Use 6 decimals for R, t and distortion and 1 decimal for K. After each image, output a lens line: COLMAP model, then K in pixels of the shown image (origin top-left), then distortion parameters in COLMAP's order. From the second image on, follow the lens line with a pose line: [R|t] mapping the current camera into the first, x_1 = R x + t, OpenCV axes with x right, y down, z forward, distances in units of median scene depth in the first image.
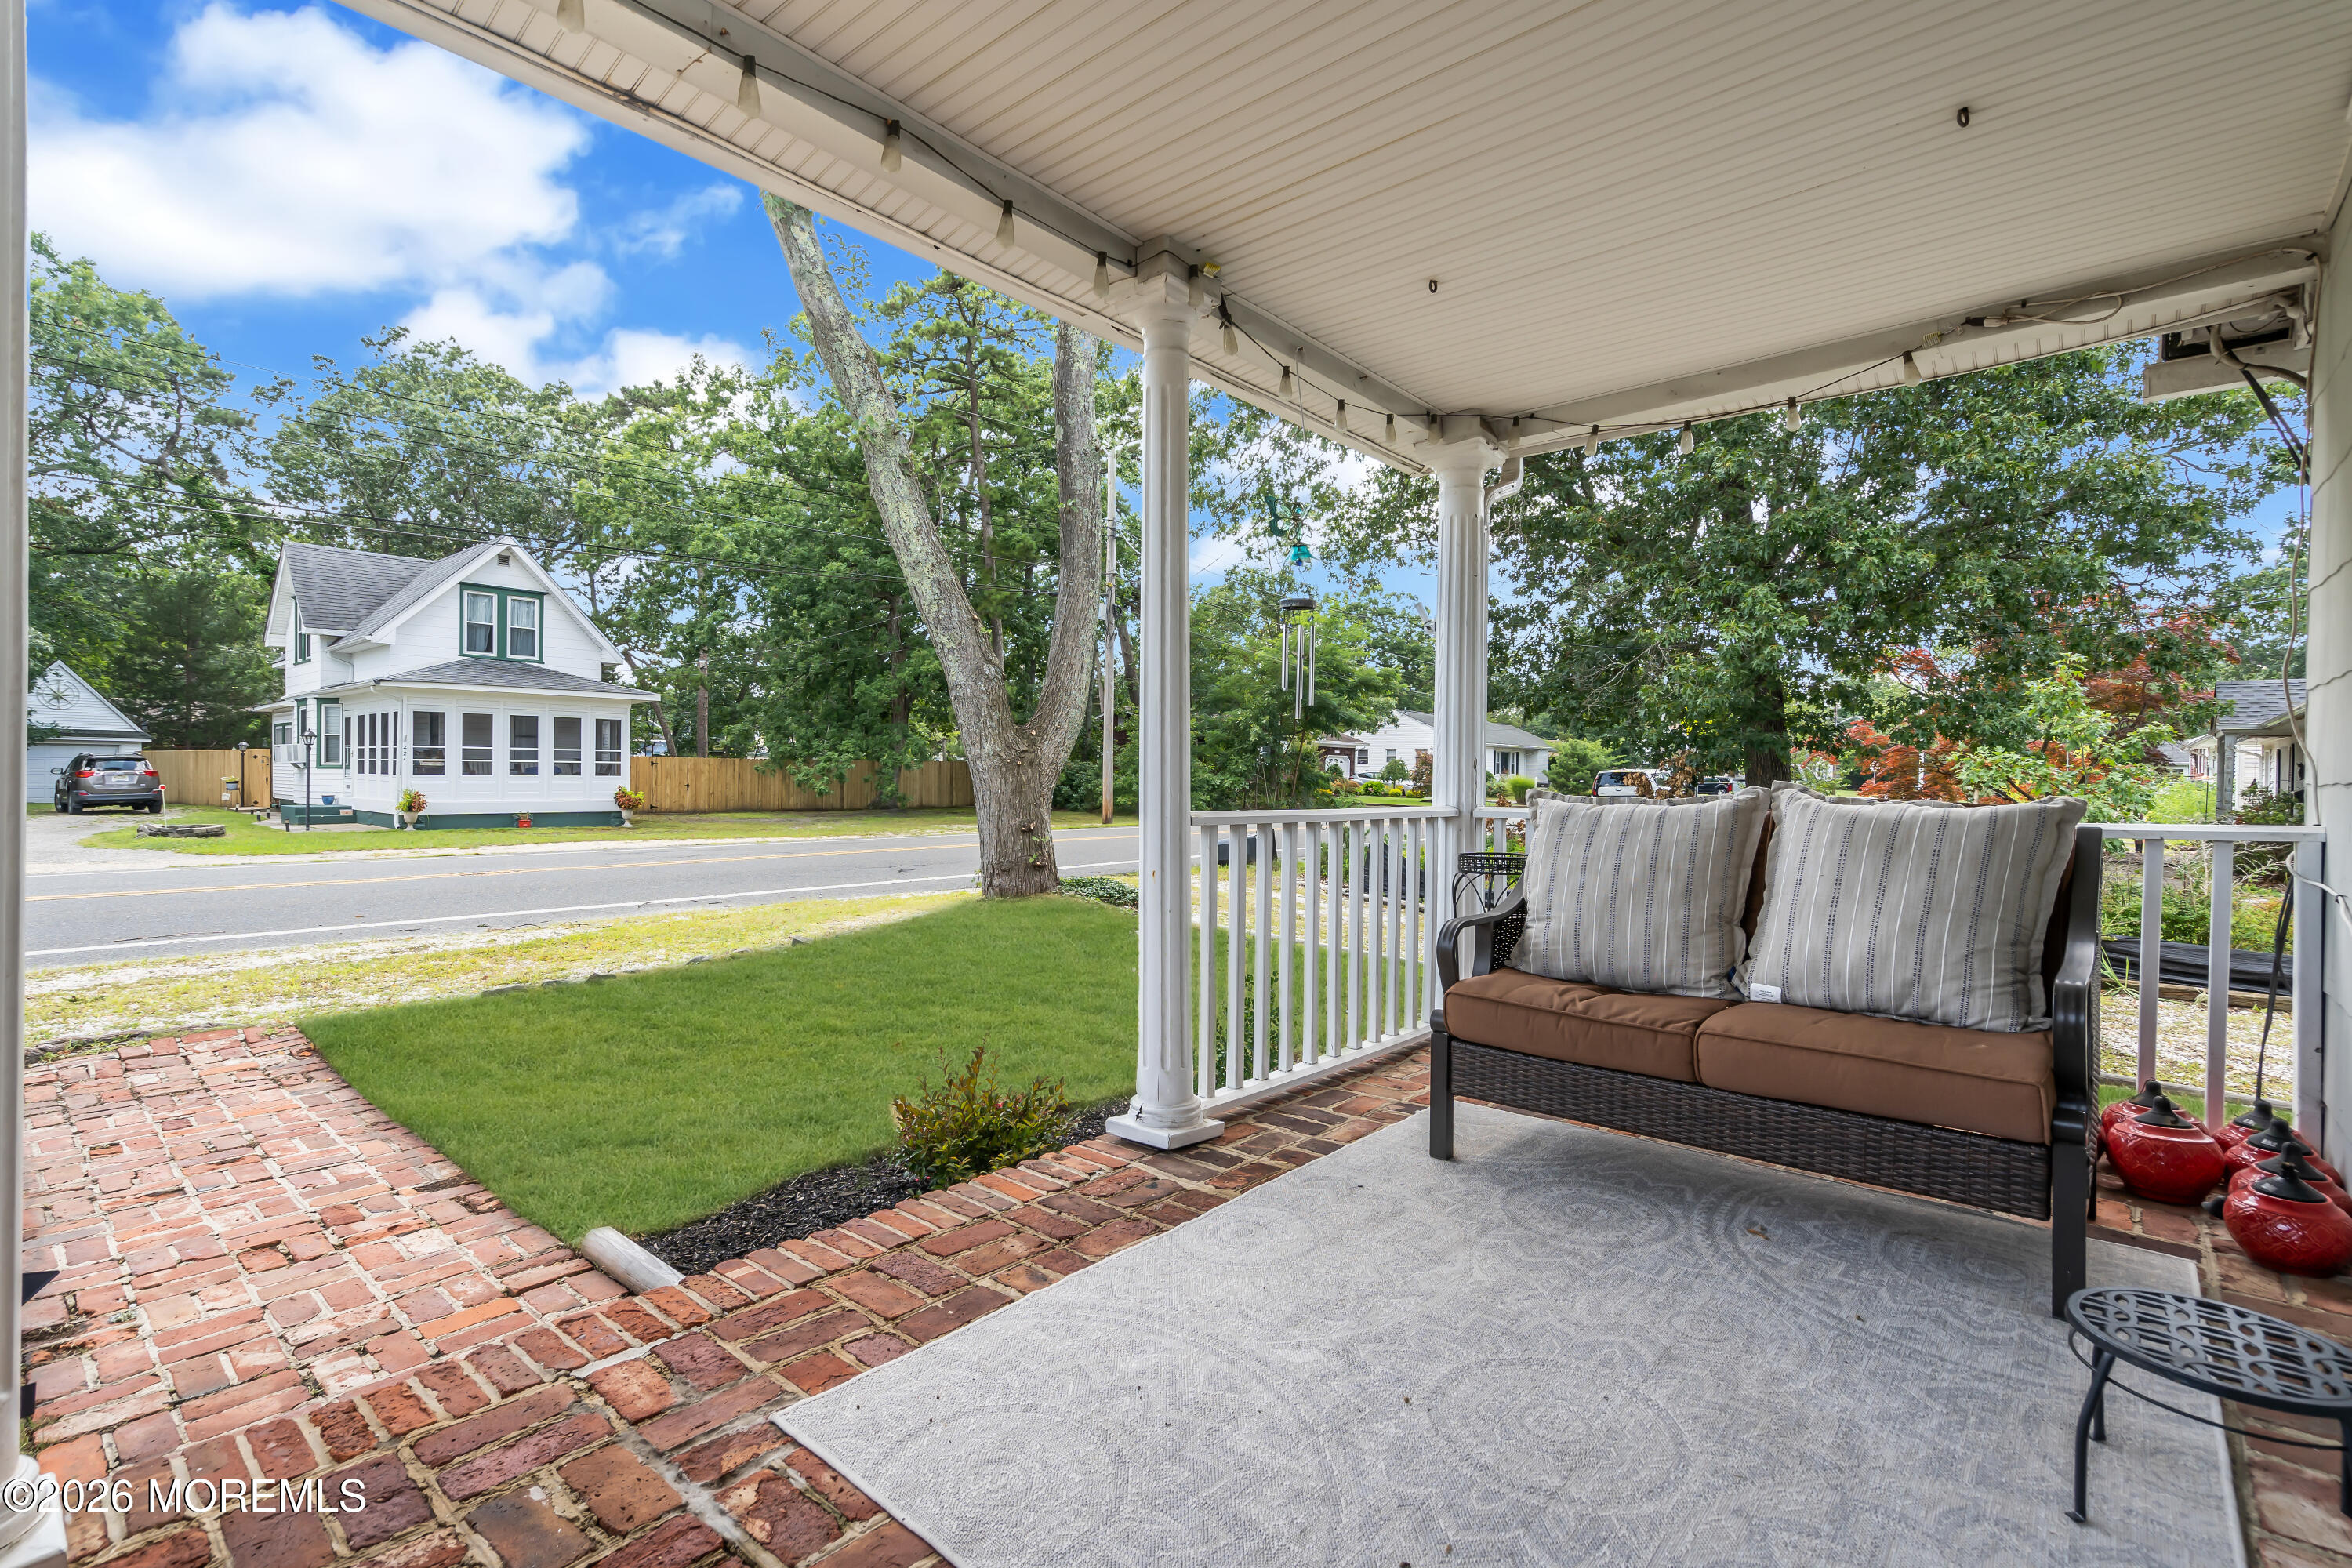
lens RADIAL K [[1063.8, 0, 1221.1], [0, 1063.8, 776.6], [0, 0, 1]] dist [-0.002896, -0.000063]
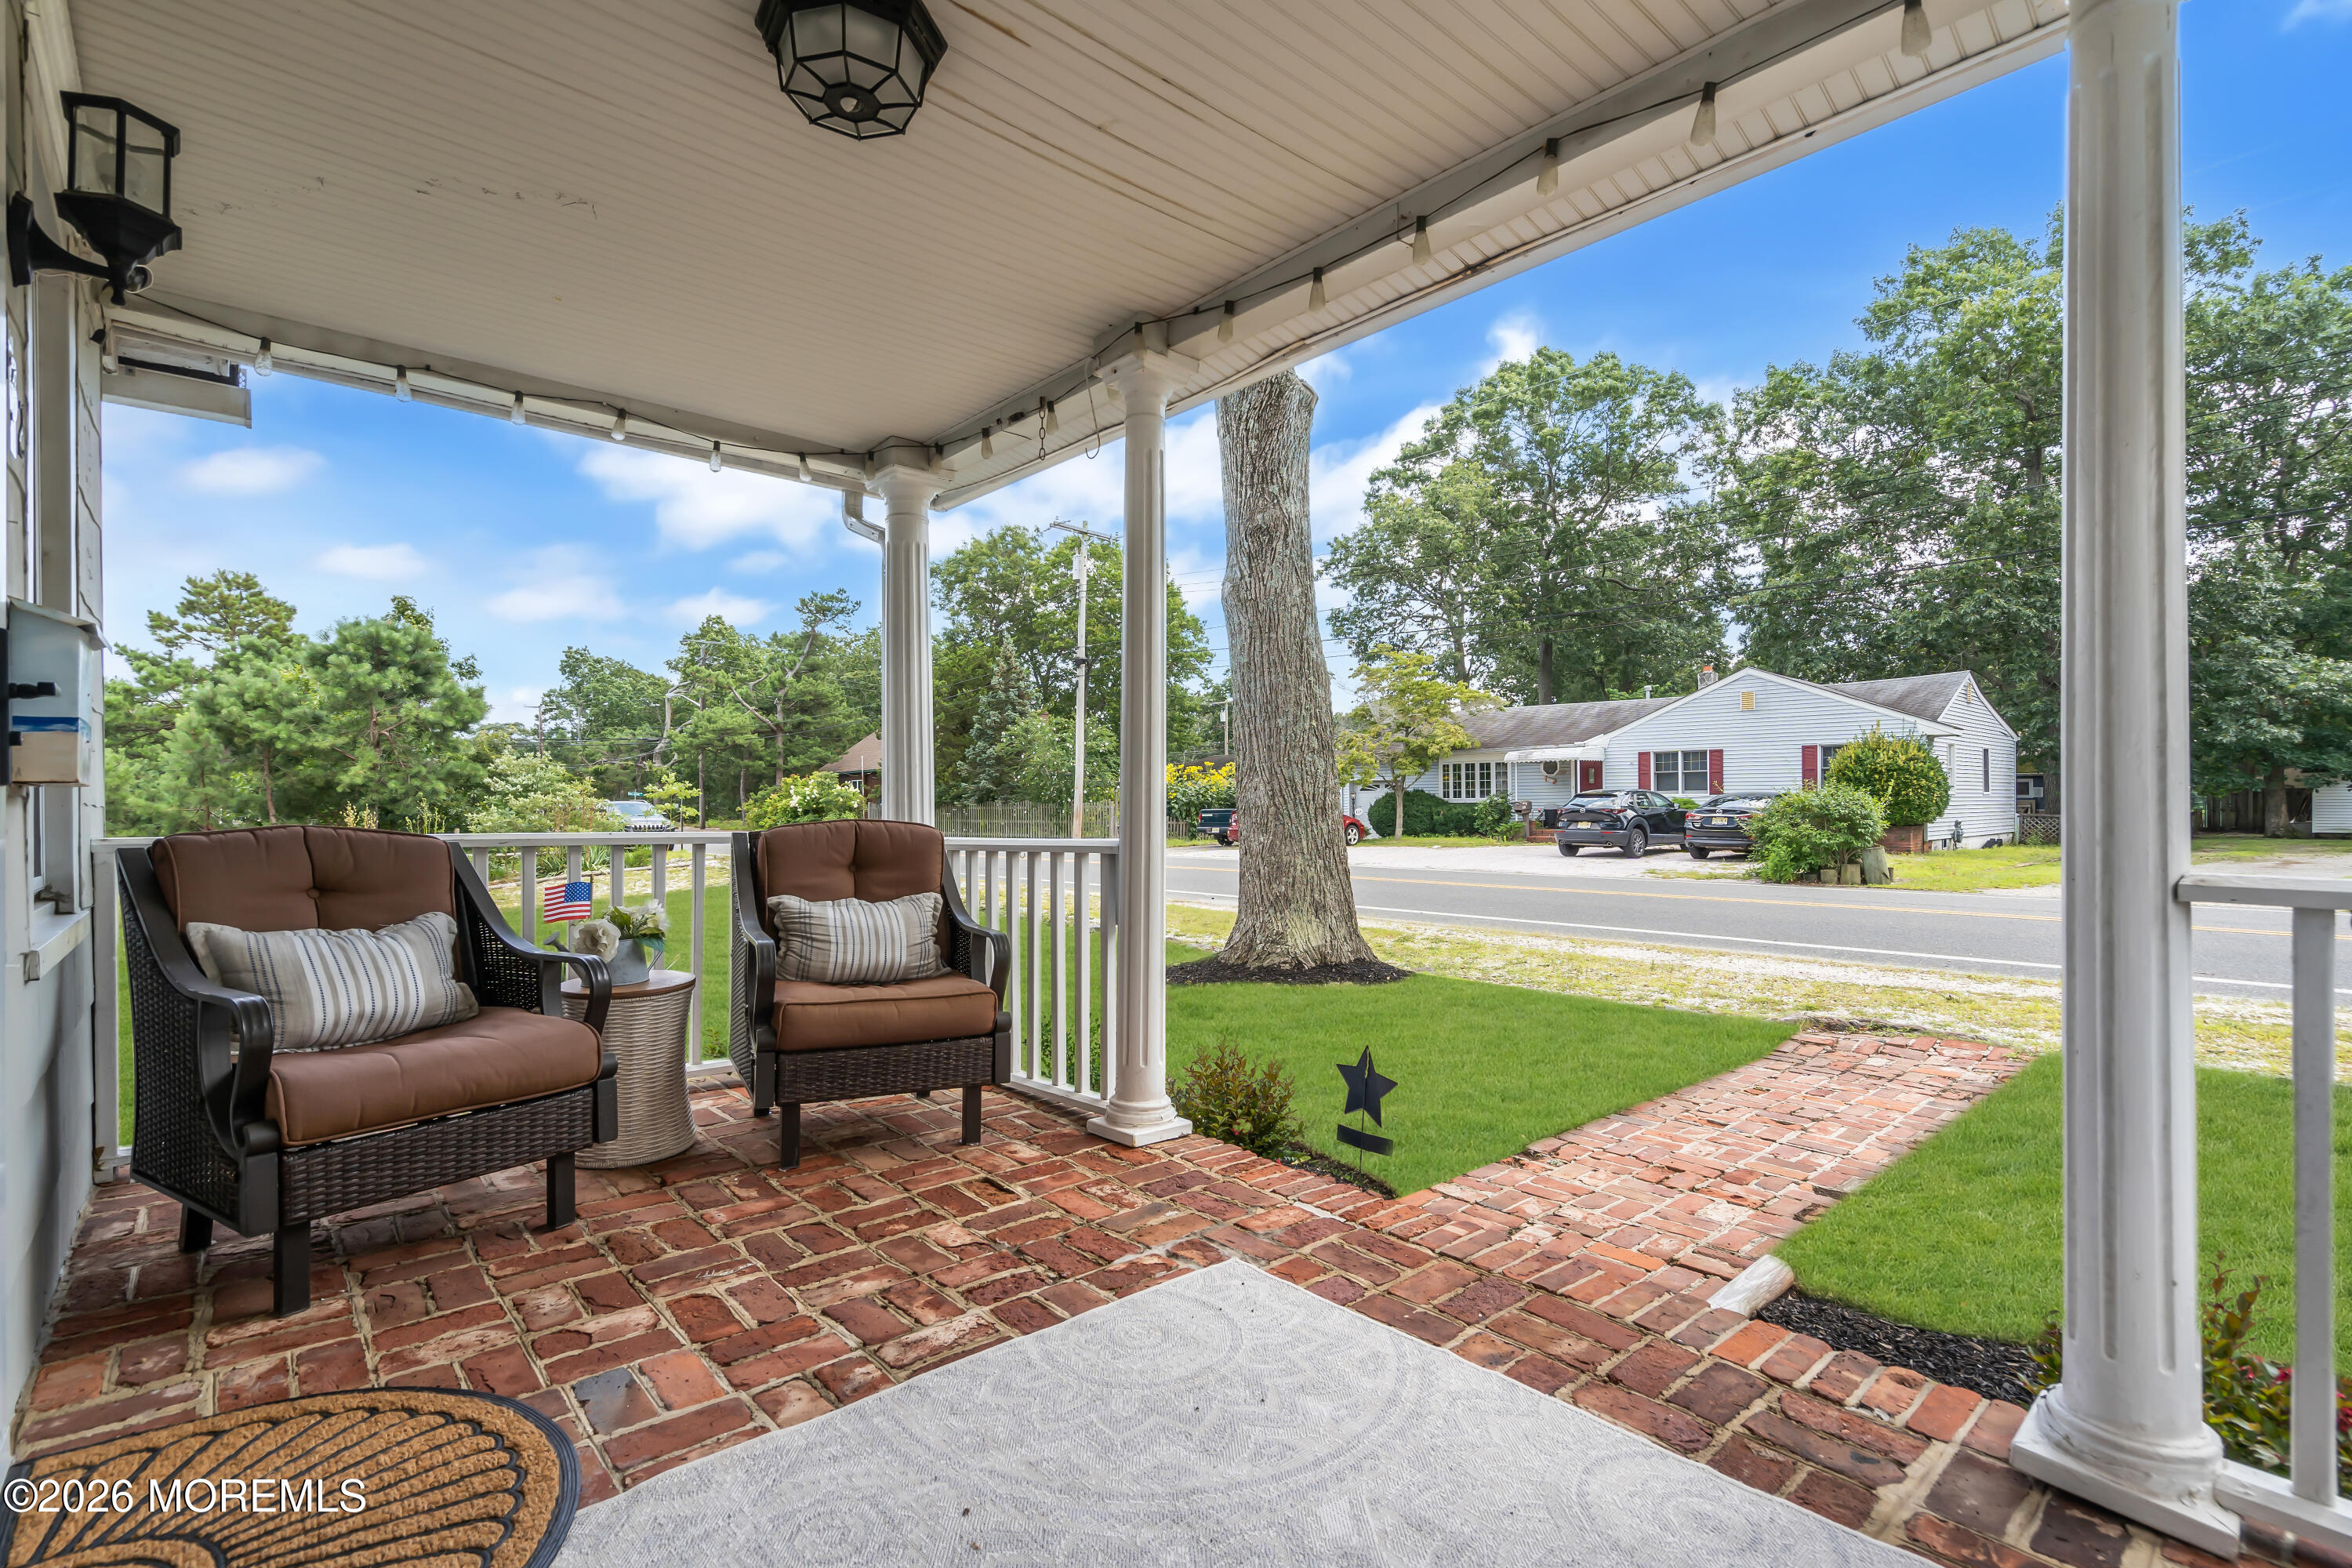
lens RADIAL K [[1114.8, 0, 1170.9], [0, 1114.8, 814.8], [0, 0, 1]] dist [0.001253, -0.000072]
pose [[-0.157152, -0.000414, -0.987574, 0.644390], [0.000918, 0.999999, -0.000565, 0.003610], [0.987574, -0.000995, -0.157152, 0.691102]]
